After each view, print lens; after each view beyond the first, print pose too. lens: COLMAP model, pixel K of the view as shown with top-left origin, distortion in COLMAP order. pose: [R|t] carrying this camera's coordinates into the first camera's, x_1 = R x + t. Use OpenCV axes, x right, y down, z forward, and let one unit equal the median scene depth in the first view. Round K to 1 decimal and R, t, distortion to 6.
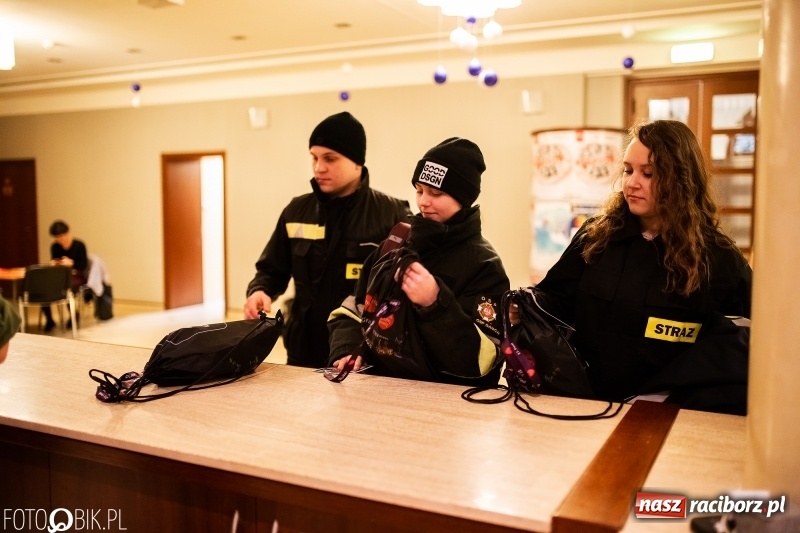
lens RADIAL K [[765.8, 0, 400.0], [0, 765.8, 266.5], [0, 0, 1]] dist [-0.080355, 0.127093]
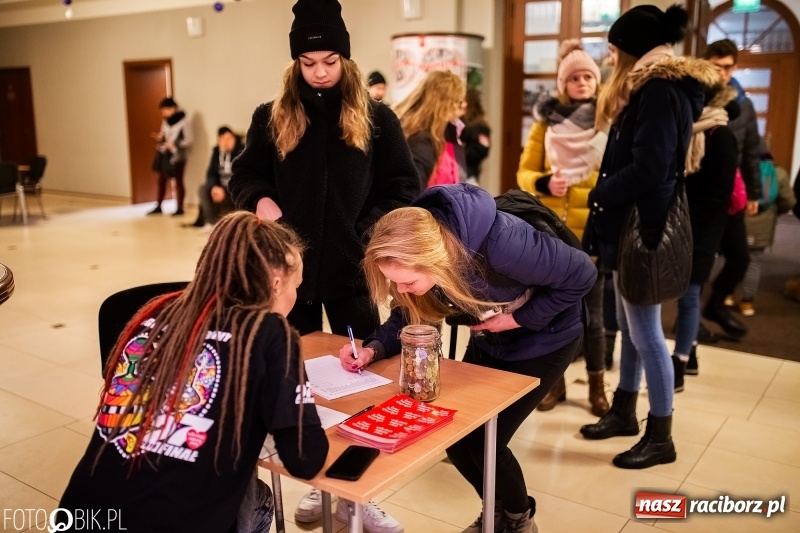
lens RADIAL K [[765.8, 0, 400.0], [0, 765.8, 266.5], [0, 0, 1]] dist [-0.080355, 0.127093]
pose [[0.989158, 0.030716, -0.143610, 0.323200], [-0.013050, 0.992398, 0.122376, 0.007980], [0.146277, -0.119175, 0.982039, -0.064980]]
